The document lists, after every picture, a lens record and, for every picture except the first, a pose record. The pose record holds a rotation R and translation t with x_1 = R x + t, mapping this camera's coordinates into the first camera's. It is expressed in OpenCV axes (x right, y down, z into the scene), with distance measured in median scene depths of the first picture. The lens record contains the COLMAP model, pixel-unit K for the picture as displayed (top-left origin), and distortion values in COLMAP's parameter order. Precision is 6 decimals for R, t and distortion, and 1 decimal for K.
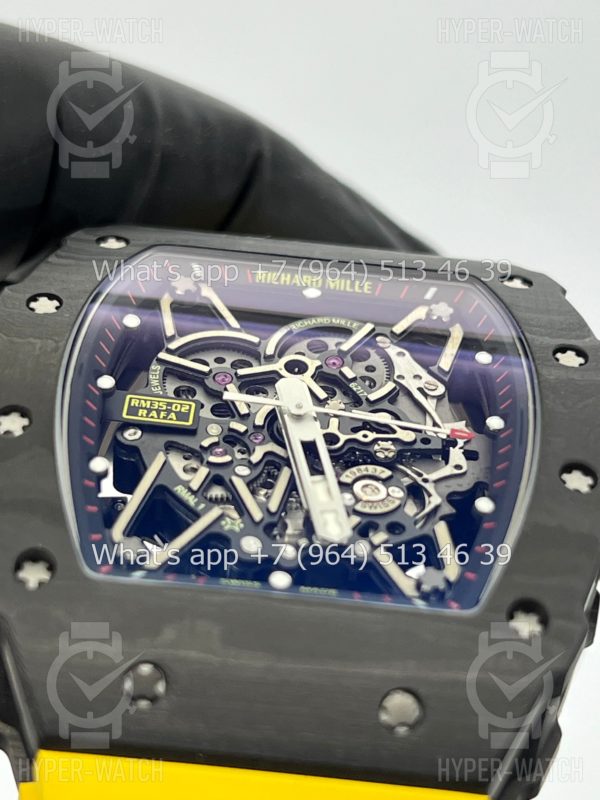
lens RADIAL K [[1967.0, 0, 285.7], [0, 1967.0, 400.6], [0, 0, 1]] dist [0.221080, 0.215836]
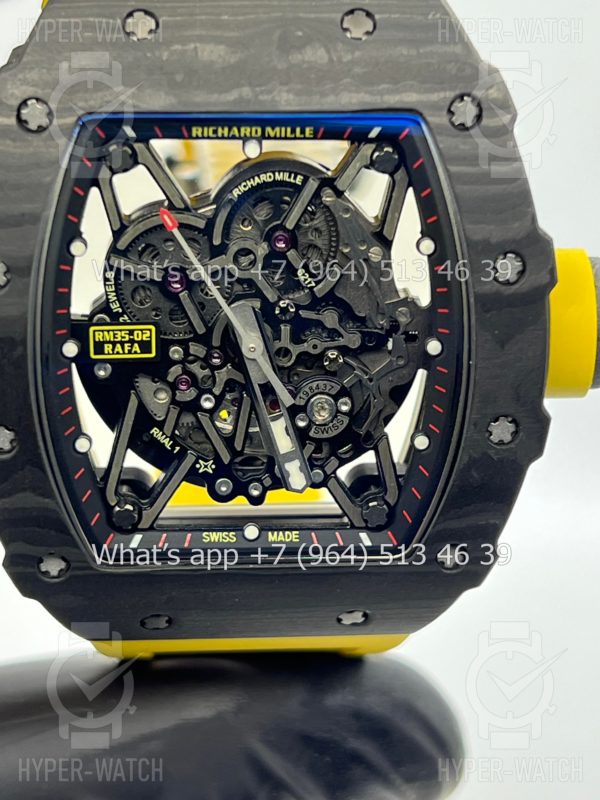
lens RADIAL K [[1967.0, 0, 285.7], [0, 1967.0, 400.6], [0, 0, 1]] dist [0.221080, 0.215836]
pose [[0.997212, -0.061800, -0.041815, 0.068001], [0.063431, 0.406974, 0.911235, -0.963057], [-0.039297, -0.911347, 0.409759, 0.527648]]
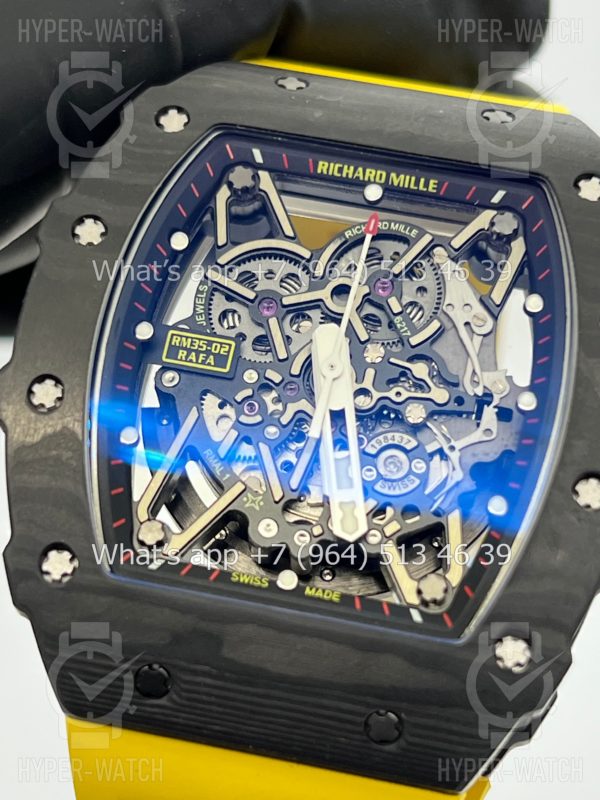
lens RADIAL K [[1967.0, 0, 285.7], [0, 1967.0, 400.6], [0, 0, 1]] dist [0.221080, 0.215836]
pose [[0.985483, 0.083389, -0.147883, 0.132754], [-0.007339, 0.891169, 0.453612, -0.435253], [0.169615, -0.445942, 0.878844, 0.104293]]
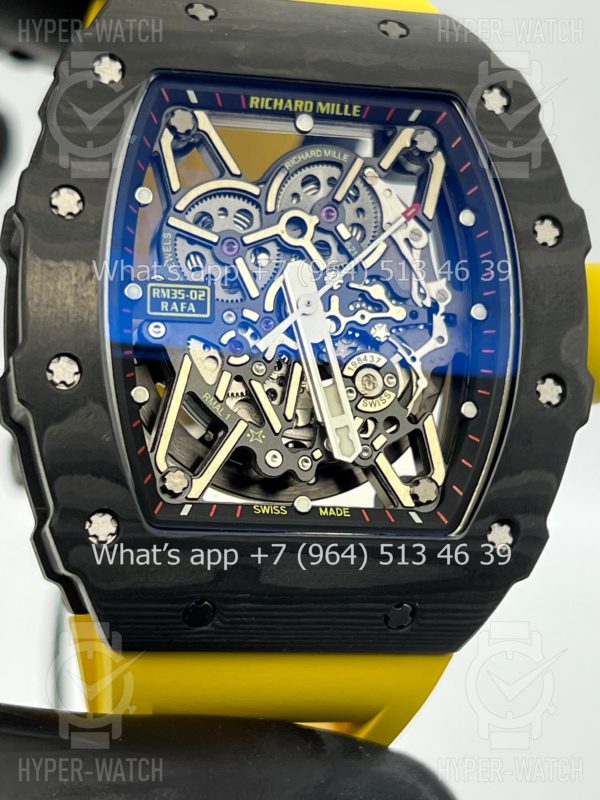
lens RADIAL K [[1967.0, 0, 285.7], [0, 1967.0, 400.6], [0, 0, 1]] dist [0.221080, 0.215836]
pose [[0.981646, -0.043686, 0.185639, -0.210875], [-0.085950, 0.767602, 0.635137, -0.648331], [-0.170243, -0.639436, 0.749759, 0.143594]]
